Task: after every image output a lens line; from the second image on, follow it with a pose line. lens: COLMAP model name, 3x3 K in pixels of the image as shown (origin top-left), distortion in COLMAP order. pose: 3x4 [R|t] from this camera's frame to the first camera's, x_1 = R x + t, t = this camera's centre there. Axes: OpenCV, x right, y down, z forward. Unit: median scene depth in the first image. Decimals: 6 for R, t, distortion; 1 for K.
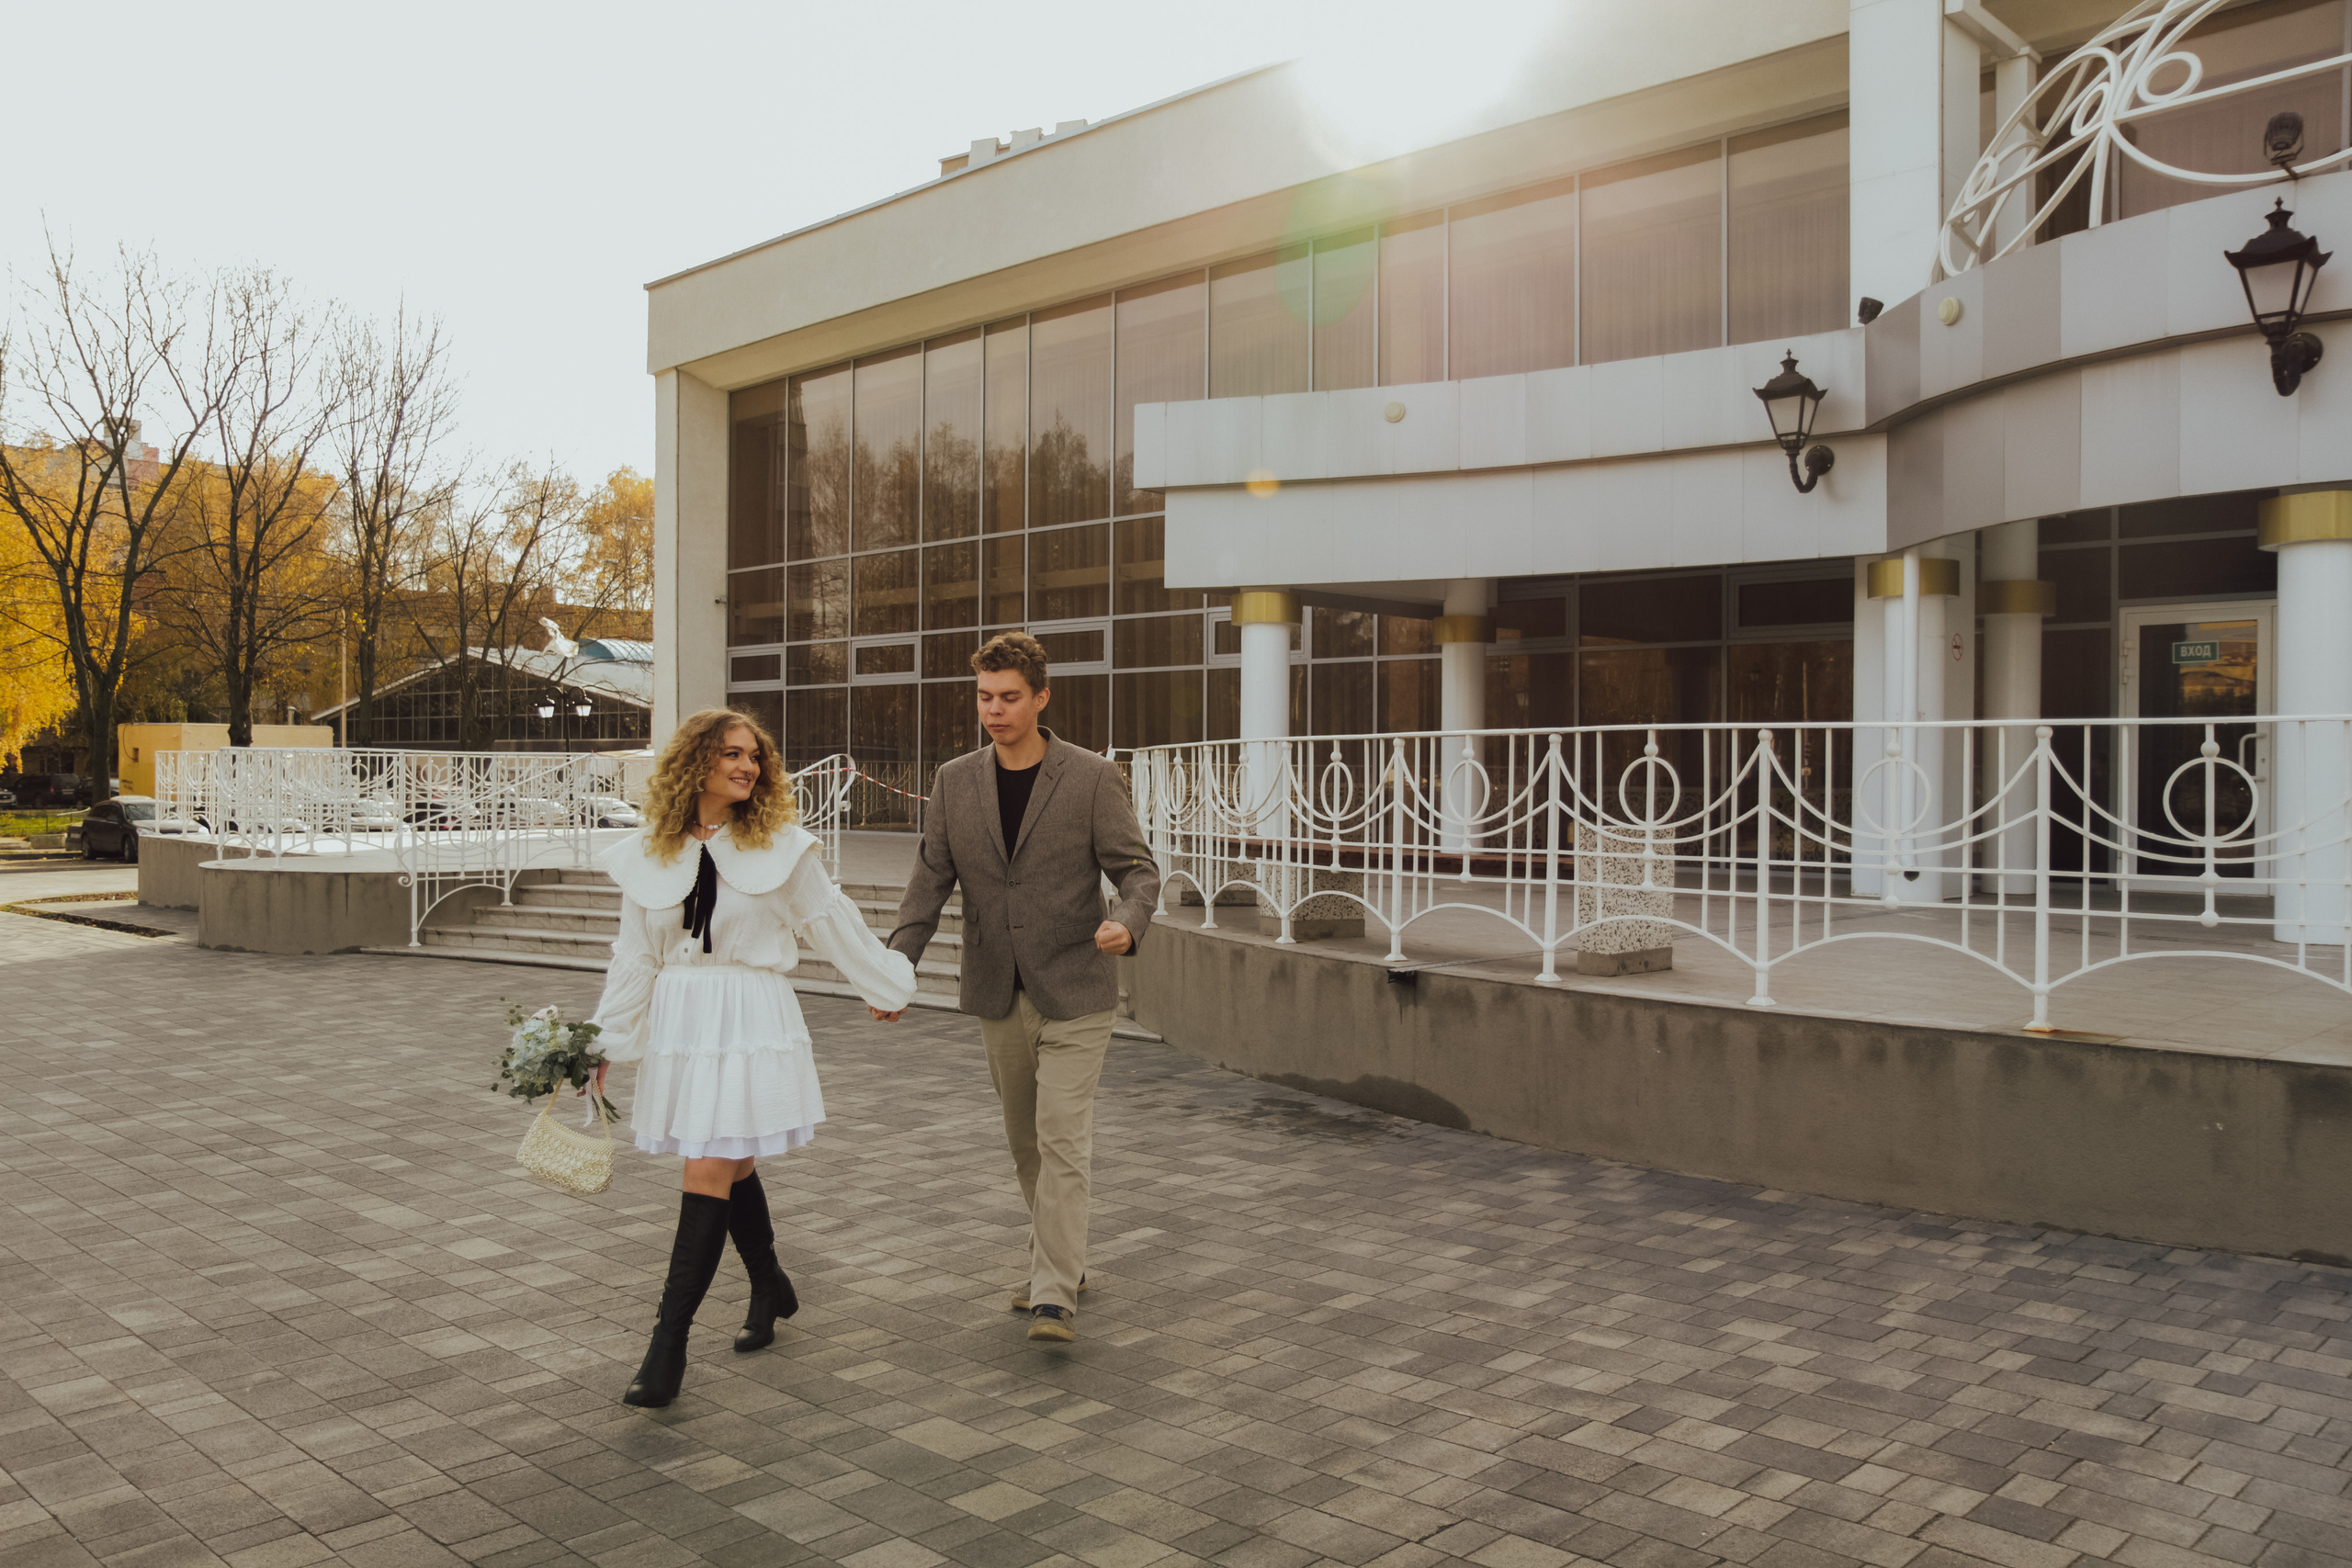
lens RADIAL K [[1886.8, 0, 1169.1], [0, 1886.8, 789.8], [0, 0, 1]] dist [-0.092748, 0.097951]
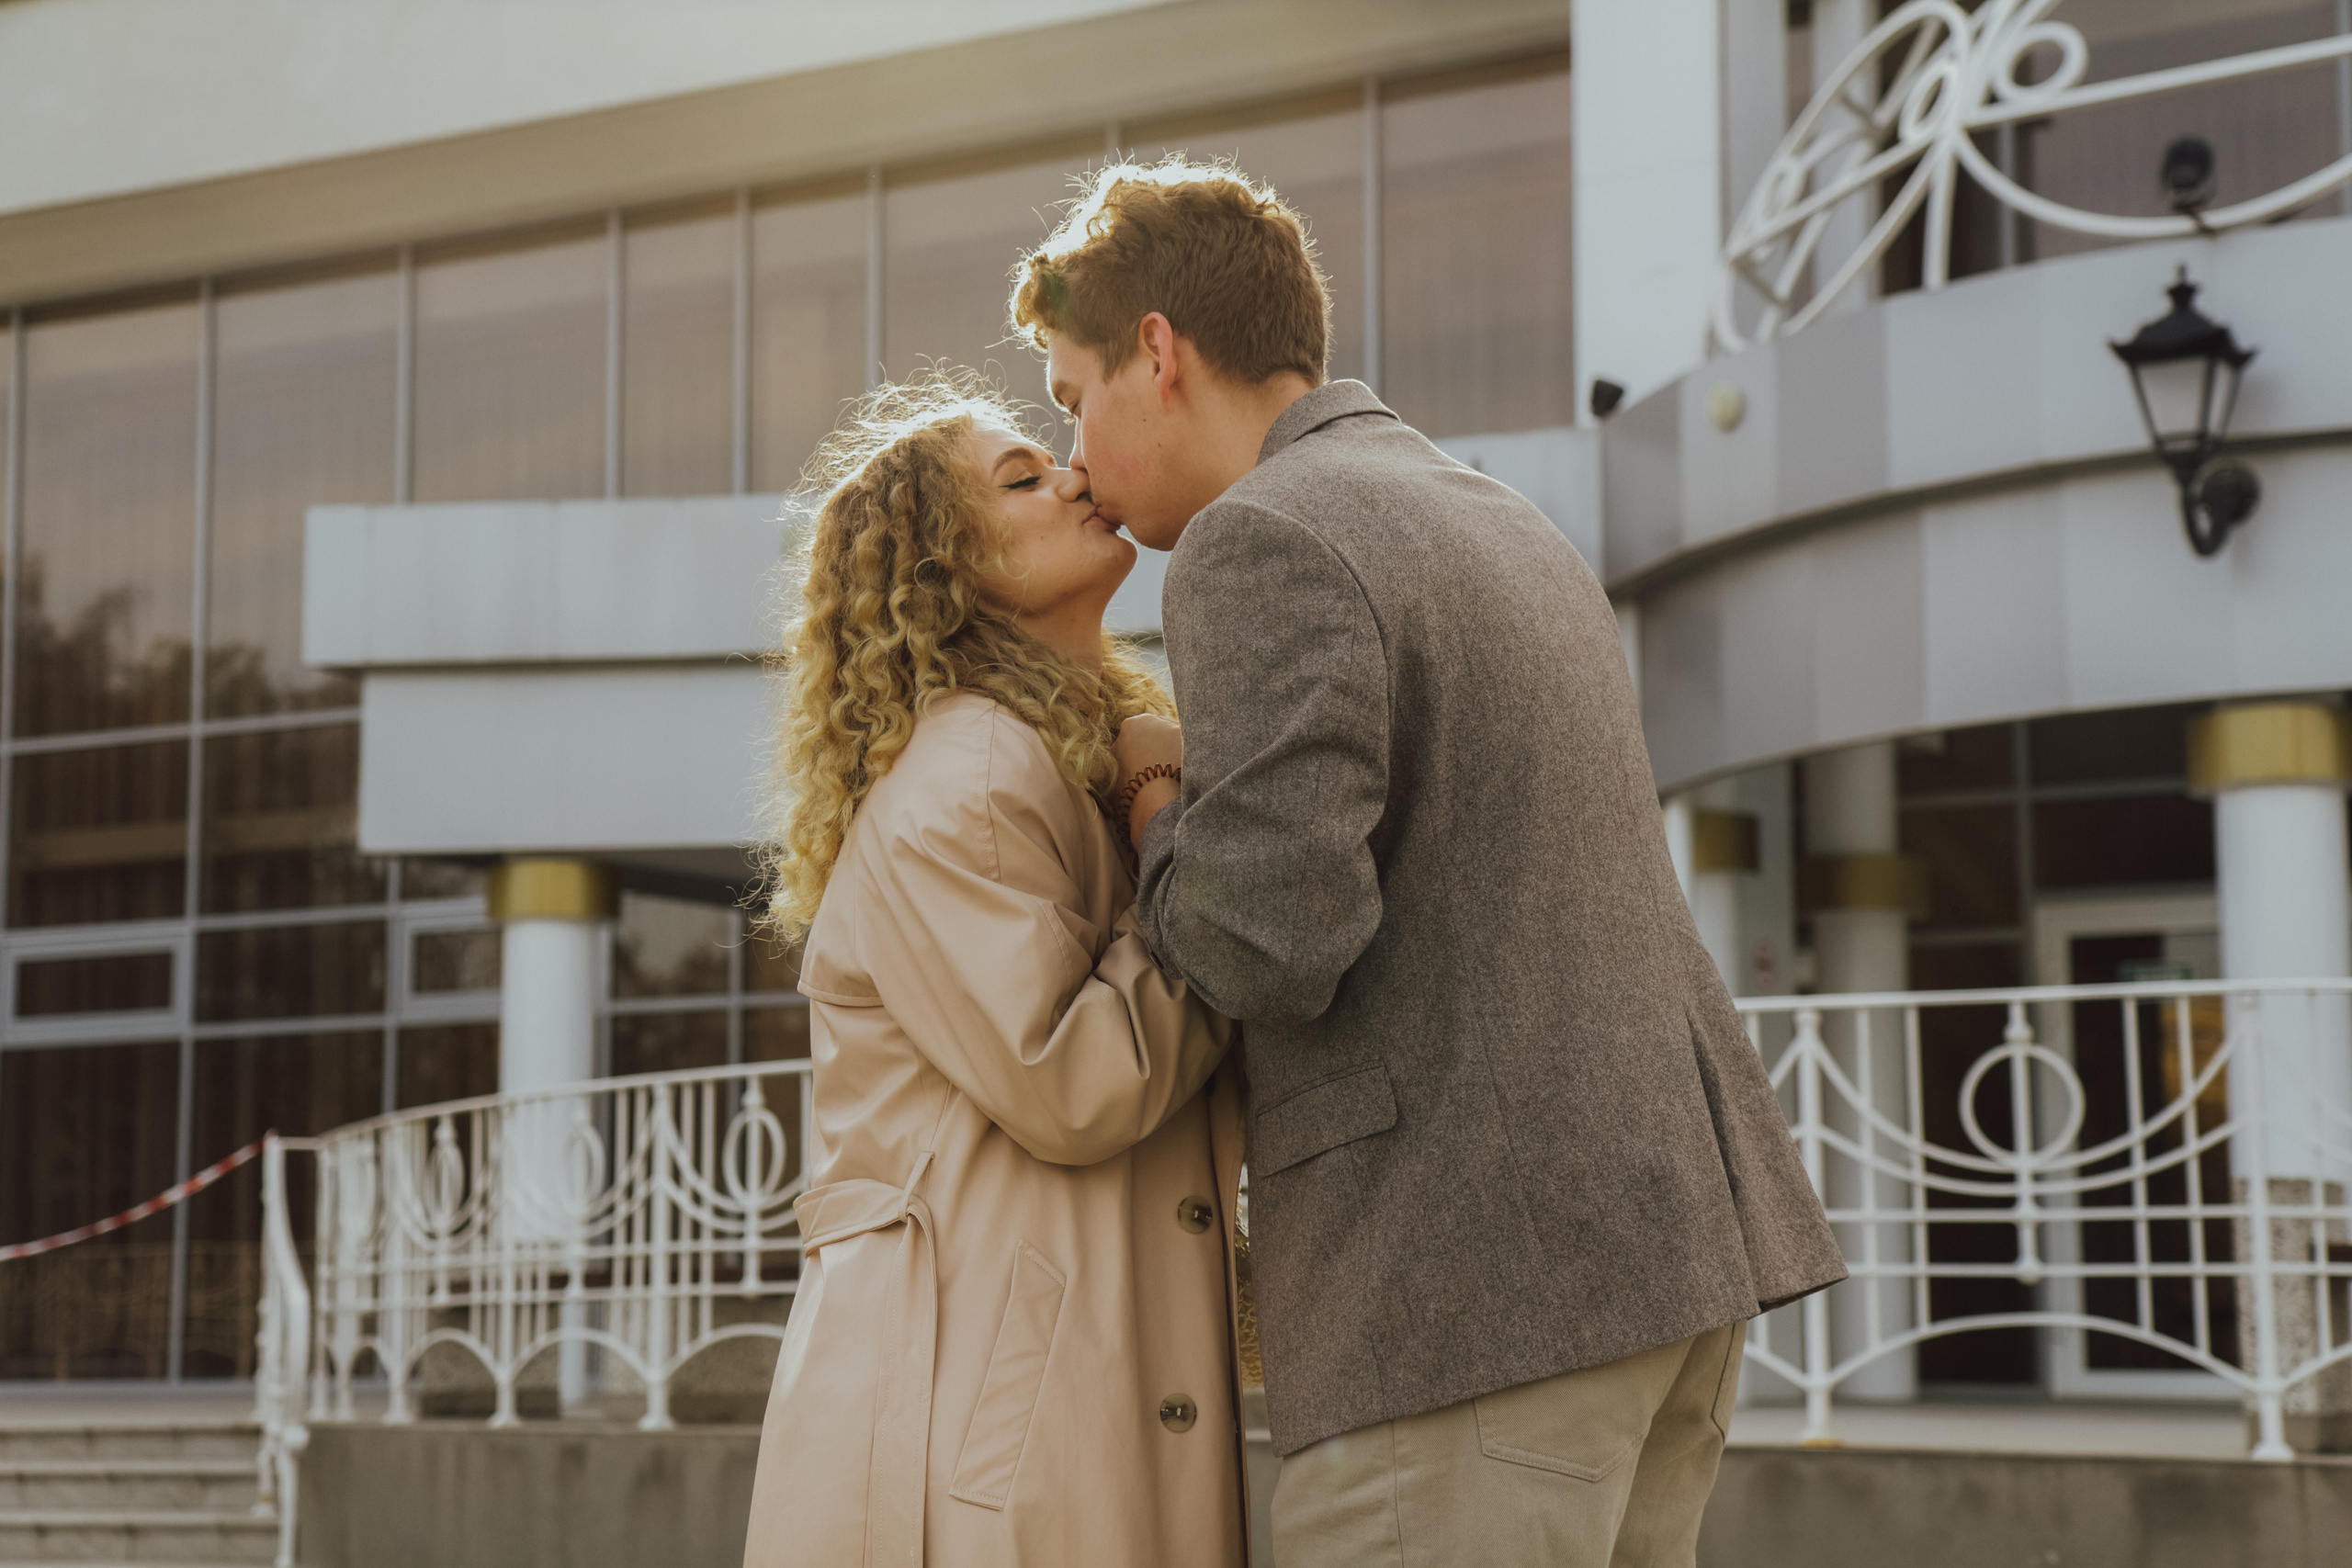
lens RADIAL K [[4244.8, 0, 1182.6], [0, 4244.8, 787.1], [0, 0, 1]] dist [0.272861, 0.000000]
pose [[0.971573, 0.022676, 0.235652, -0.094185], [0.010108, 0.990521, -0.136991, 0.065174], [-0.236524, 0.135479, 0.962134, -0.335395]]
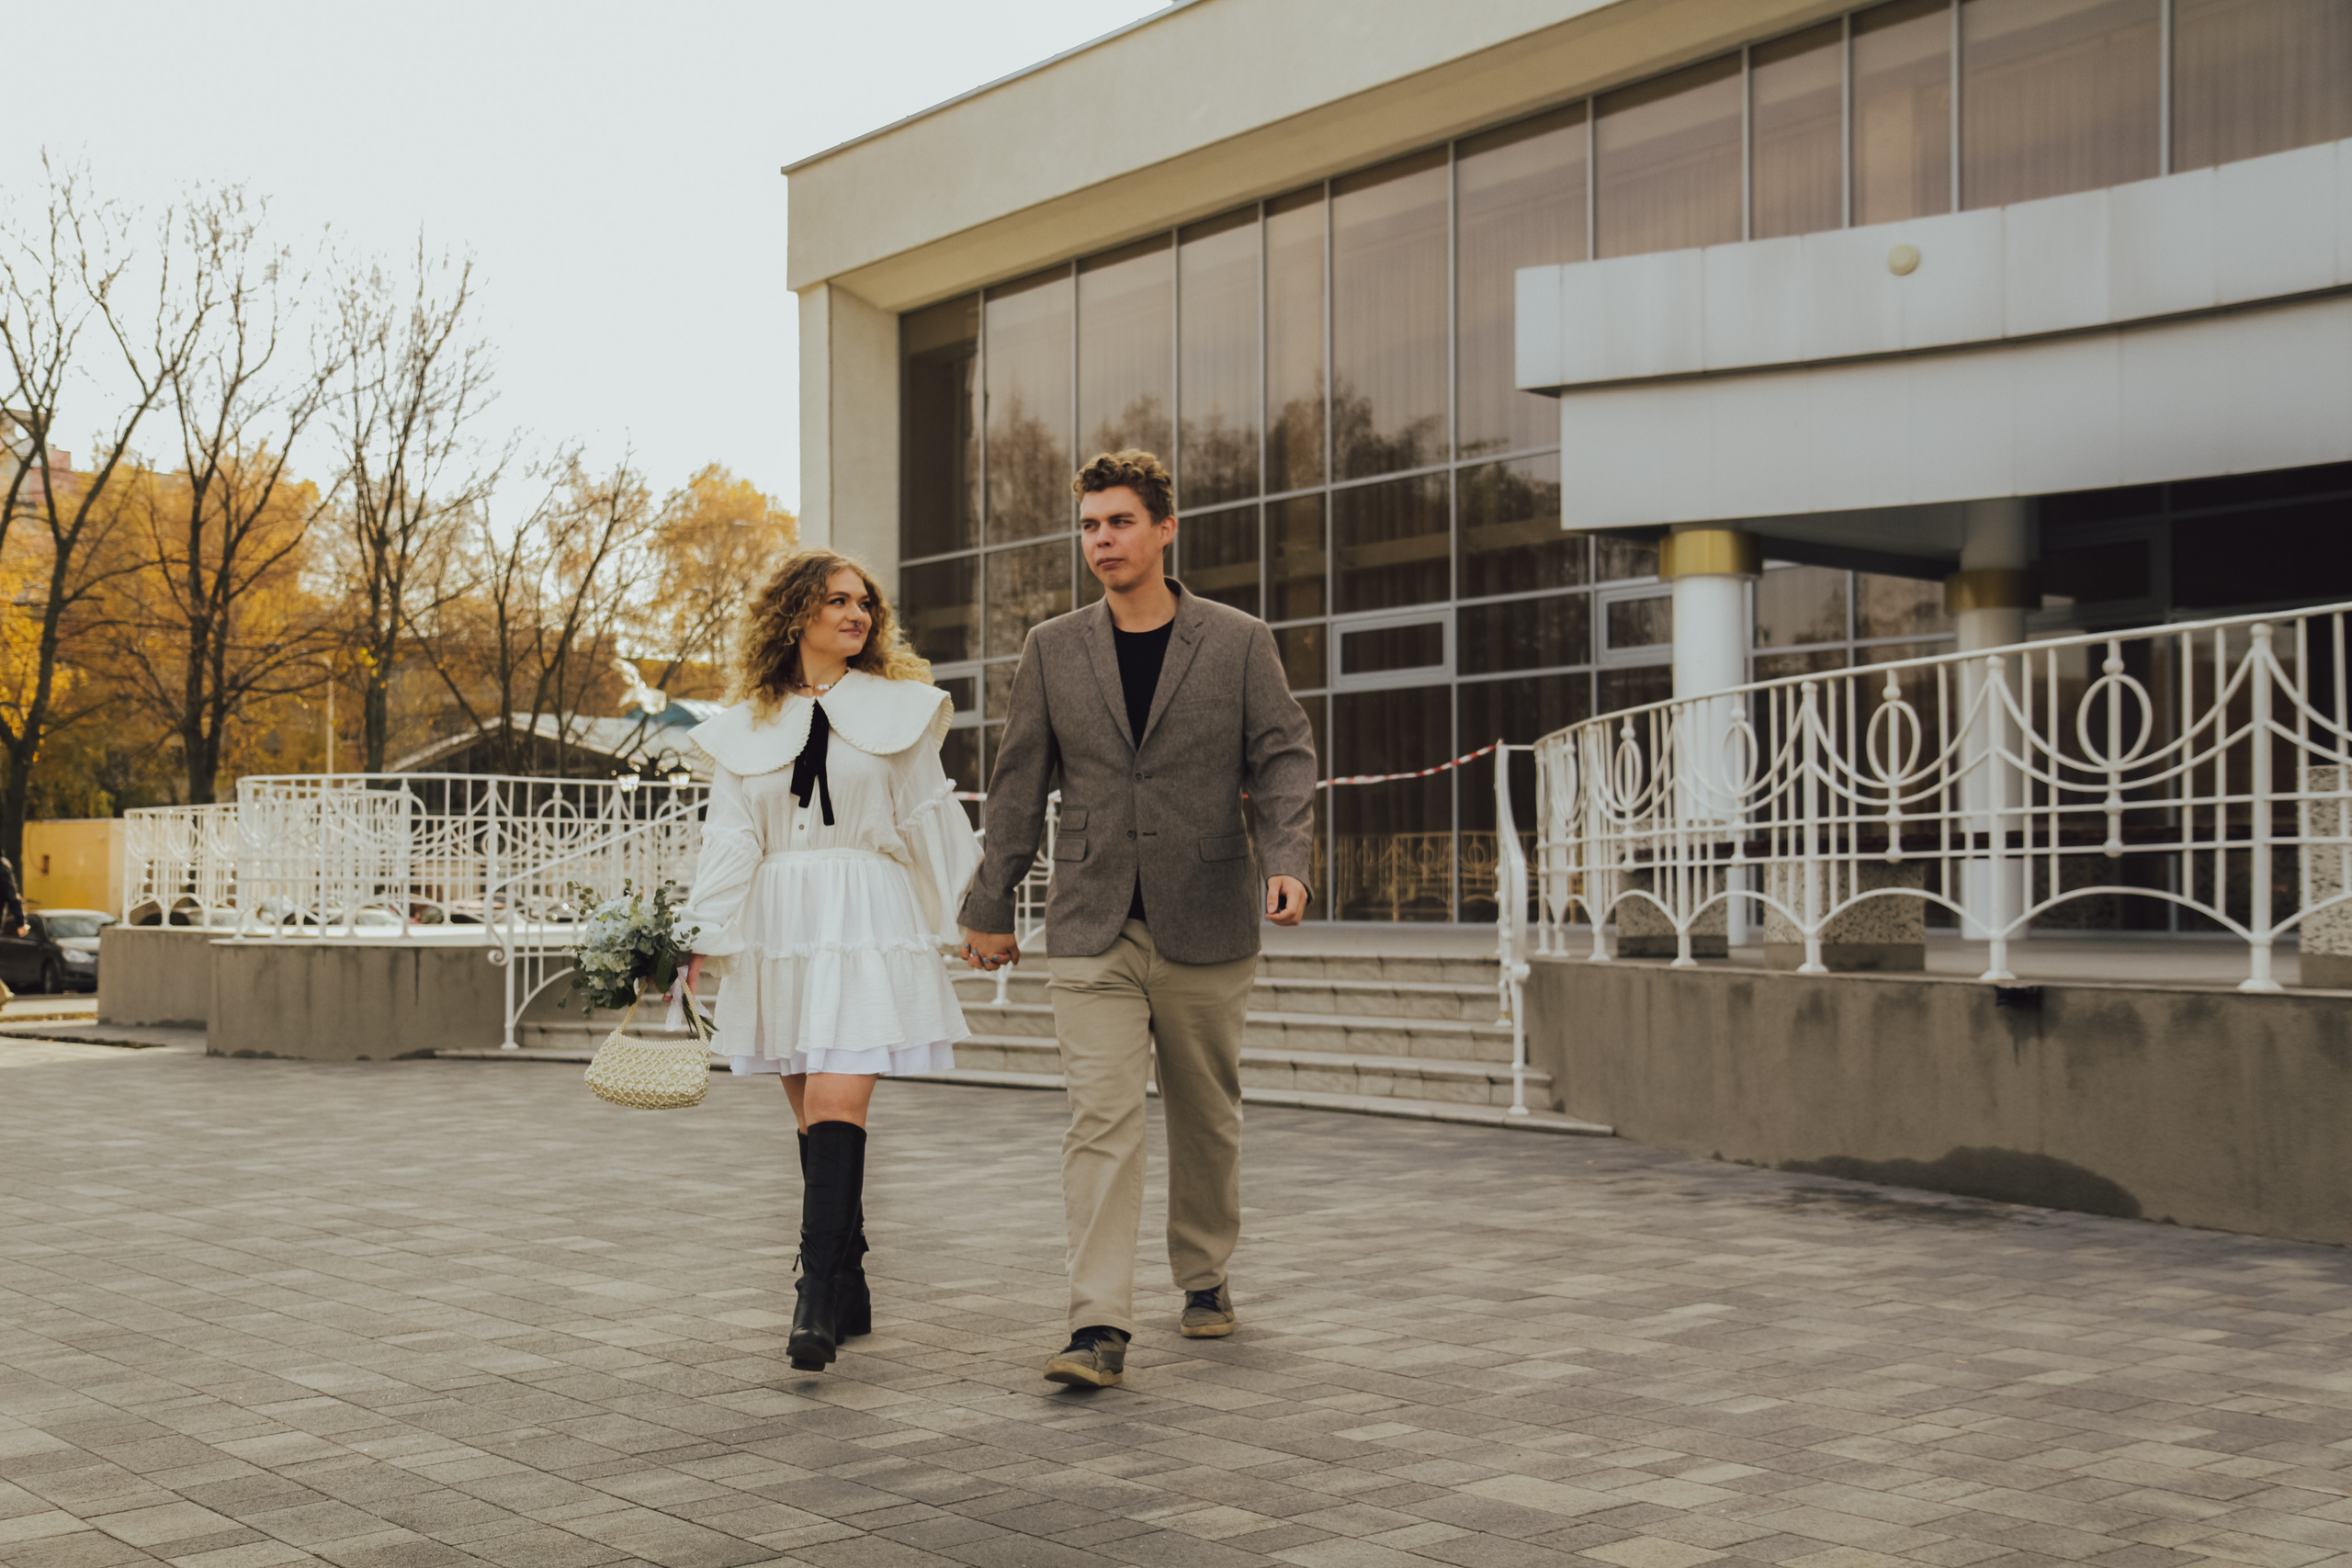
lens RADIAL K [[2670.9, 0, 1157.1], [0, 2670.9, 802.3], [0, 0, 1]] dist [0.061268, 0.000000]
pose [[0.993779, -0.010925, -0.110832, -0.064538], [0.005734, 0.998876, -0.047046, 0.060971], [0.111222, 0.046118, 0.992725, -0.004054]]
